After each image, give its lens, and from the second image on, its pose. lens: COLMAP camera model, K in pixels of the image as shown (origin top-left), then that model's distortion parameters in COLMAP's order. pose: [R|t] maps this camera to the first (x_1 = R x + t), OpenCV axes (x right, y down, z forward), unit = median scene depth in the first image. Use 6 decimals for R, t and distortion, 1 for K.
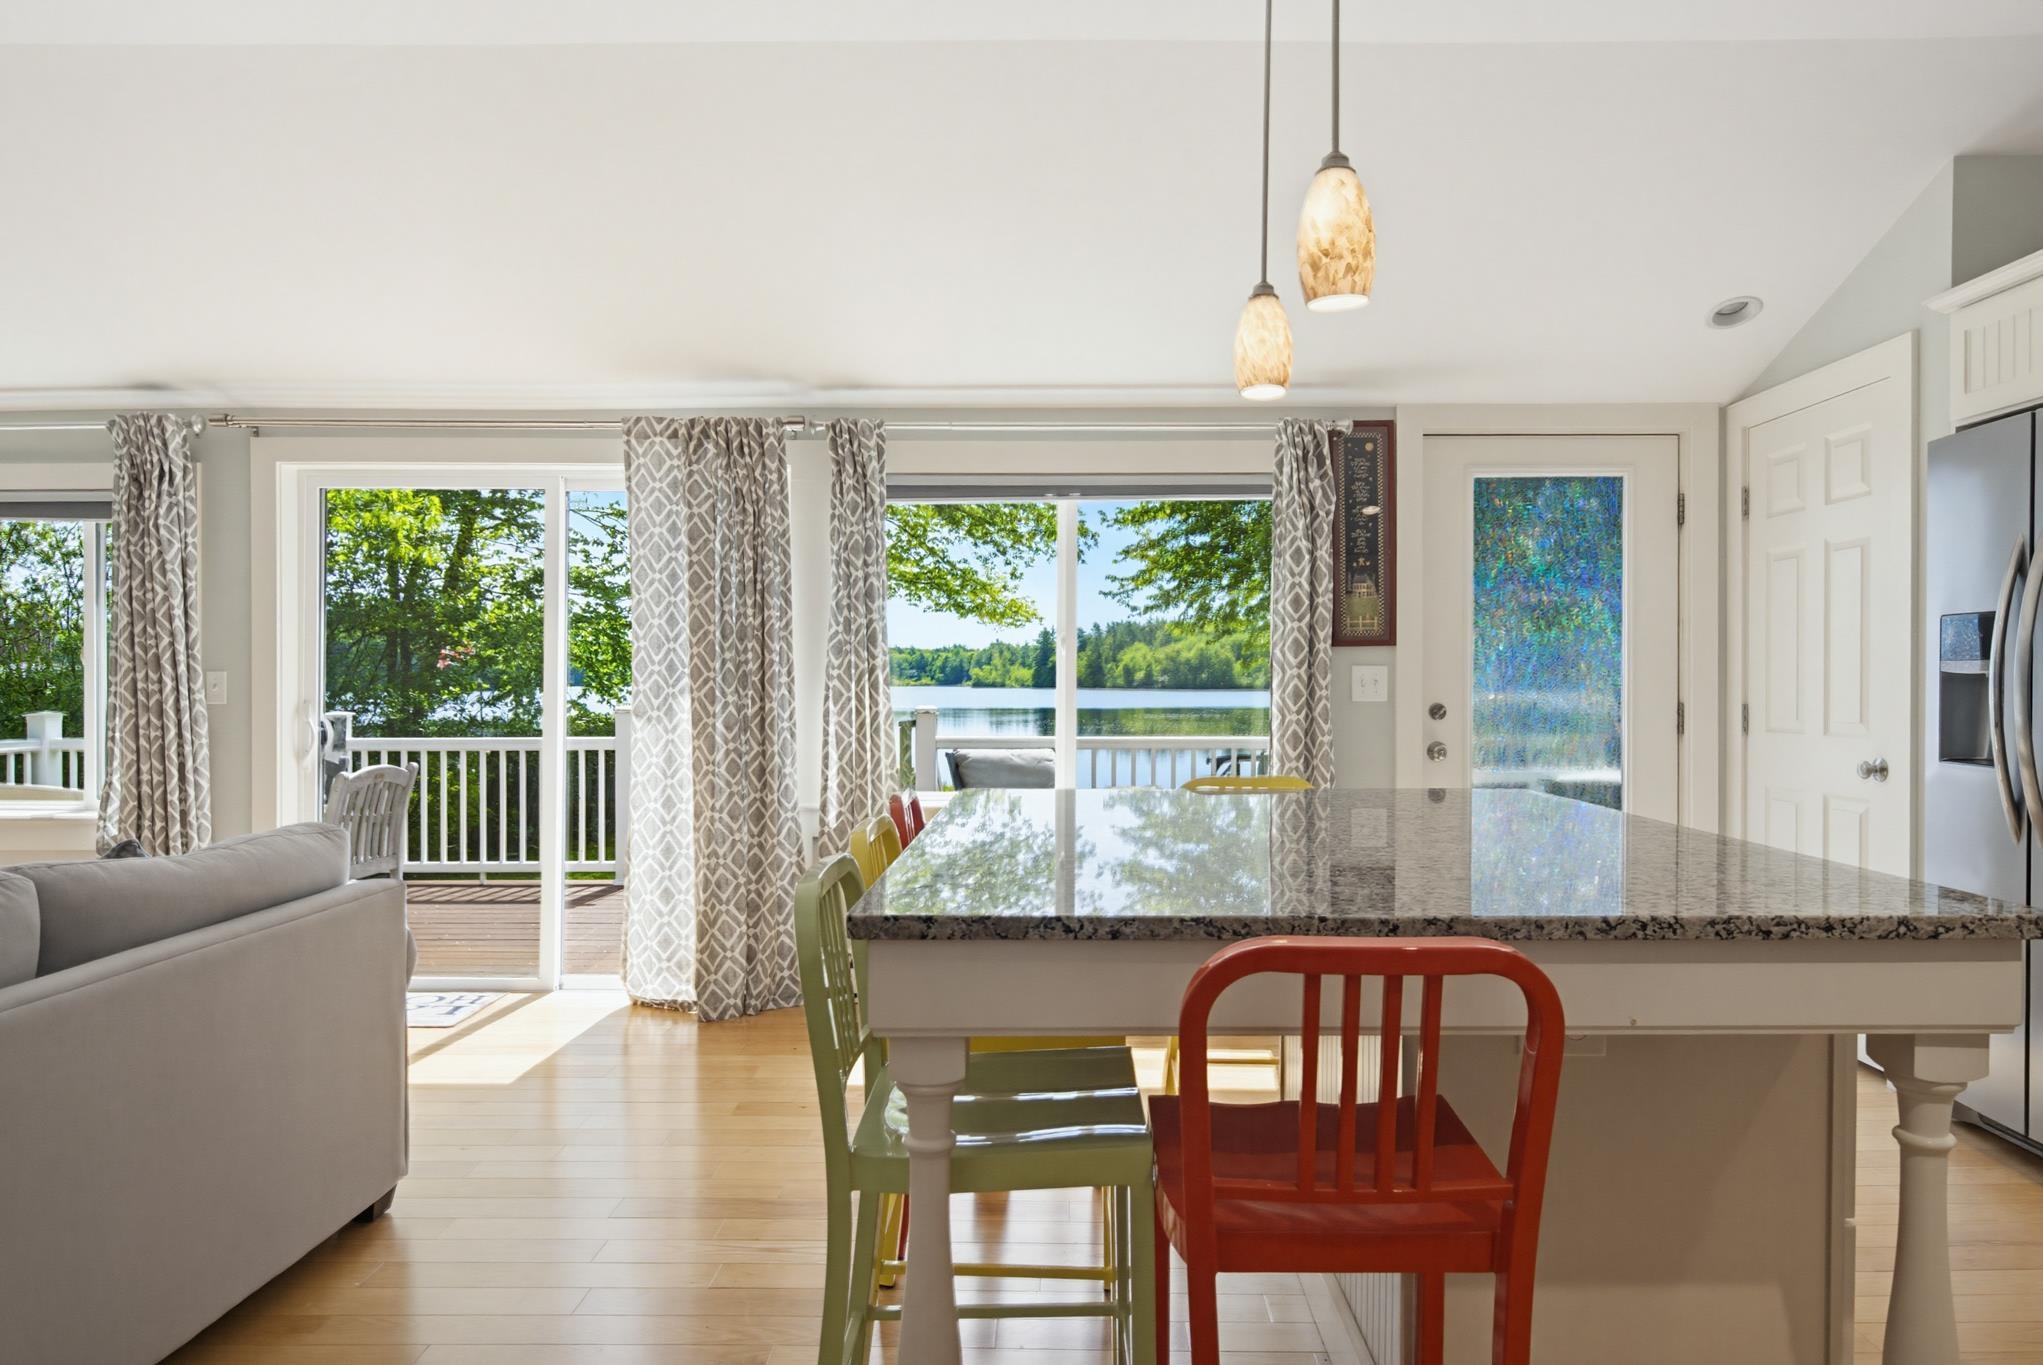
lens RADIAL K [[1282.4, 0, 1021.5], [0, 1282.4, 682.5], [0, 0, 1]] dist [-0.003961, -0.000708]
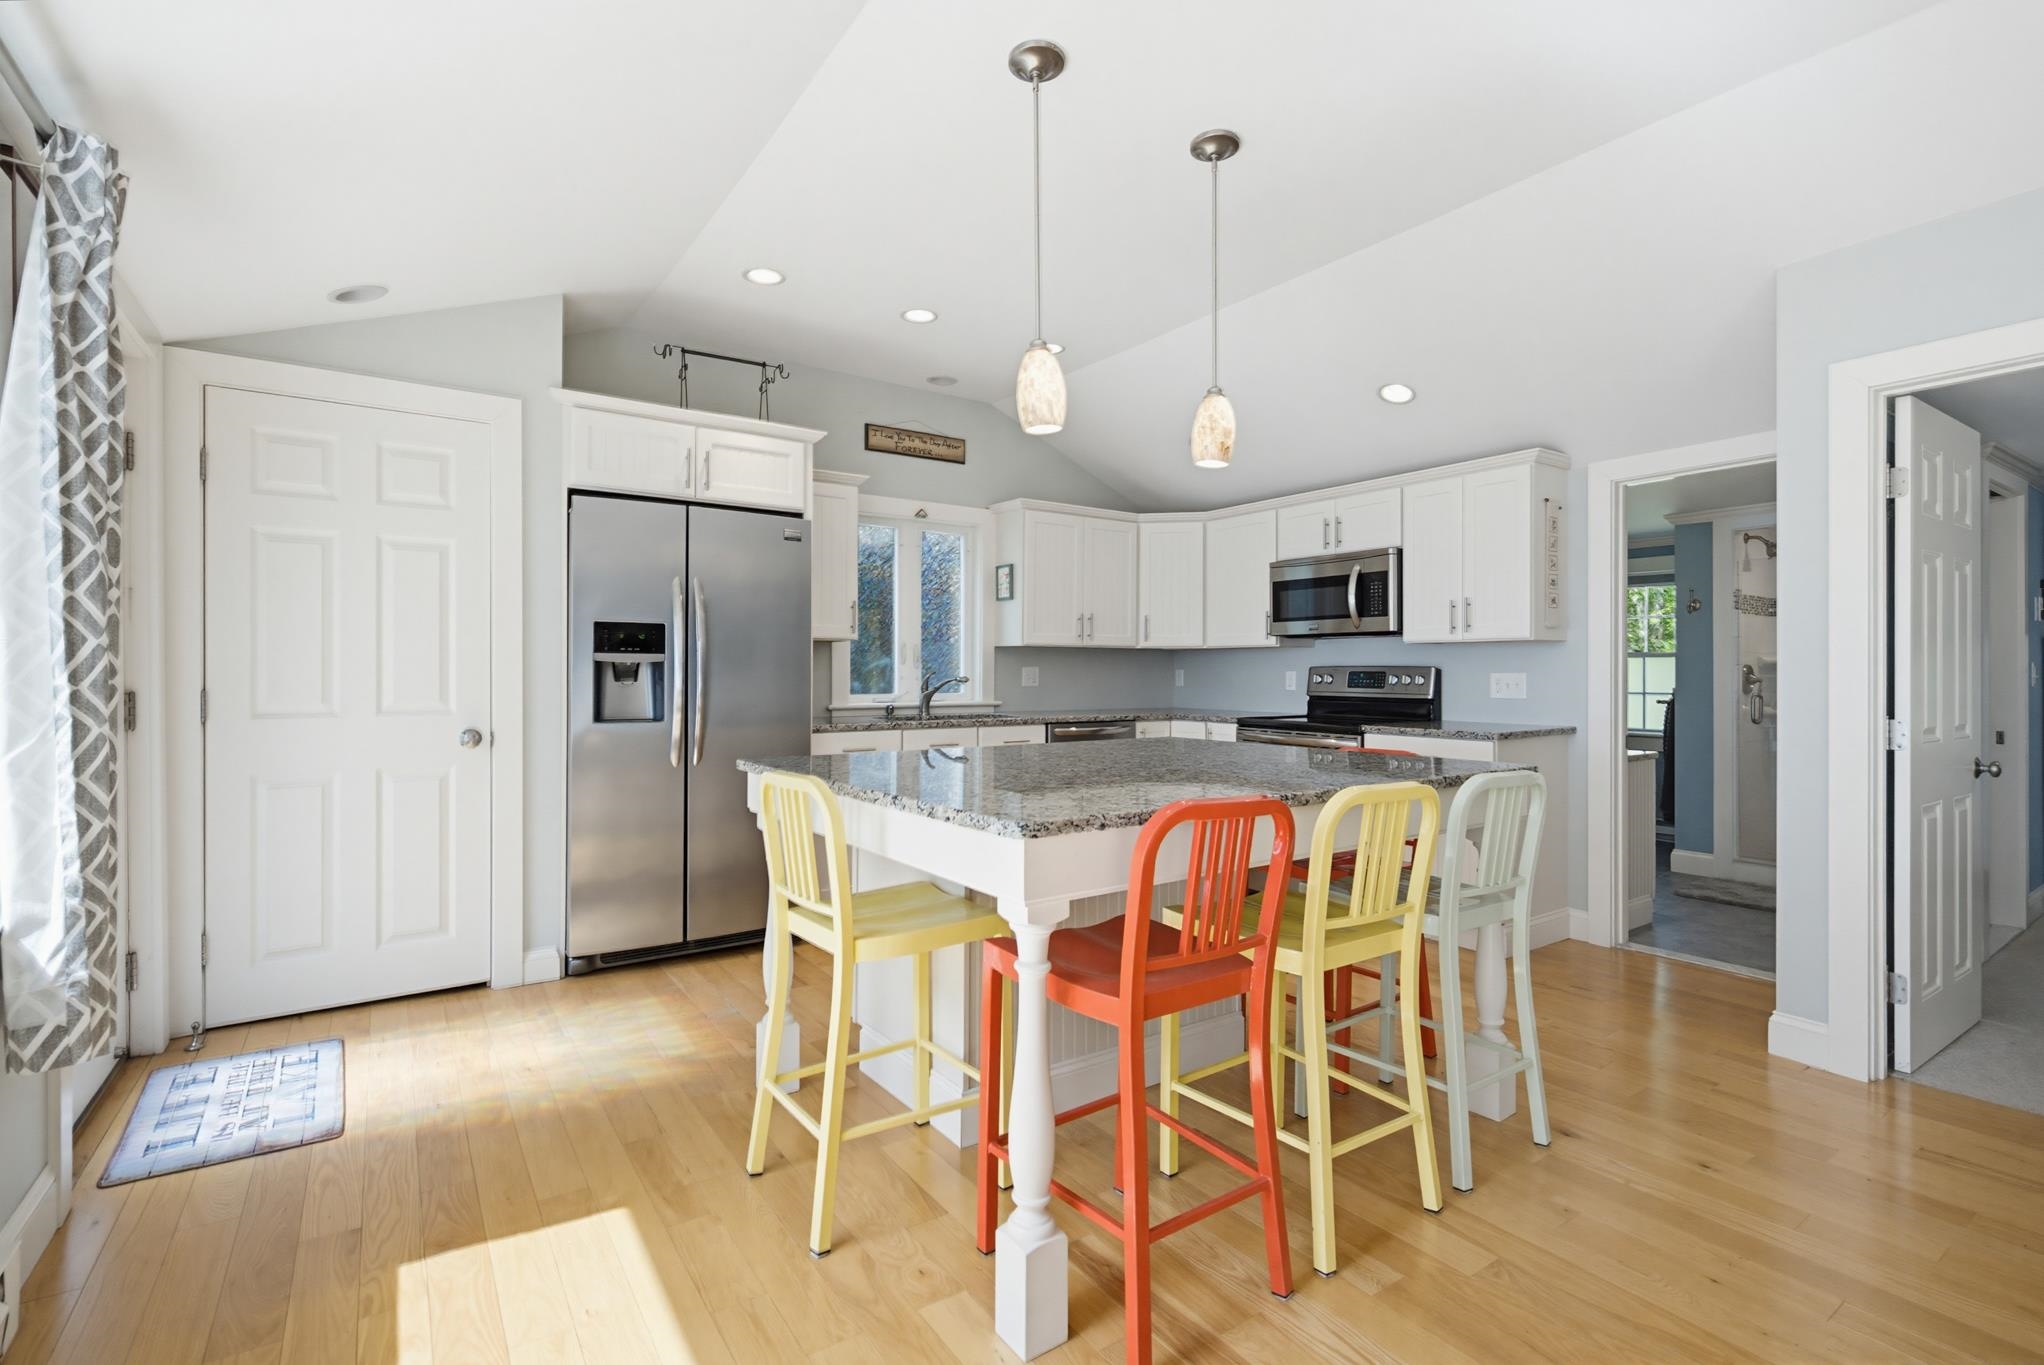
lens RADIAL K [[932.0, 0, 1022.0], [0, 932.0, 682.5], [0, 0, 1]] dist [0.000449, 0.000038]
pose [[-0.586823, -0.006751, 0.809687, -0.313842], [0.000650, 0.999961, 0.008808, 0.008028], [-0.809715, 0.005696, -0.586795, 0.911237]]
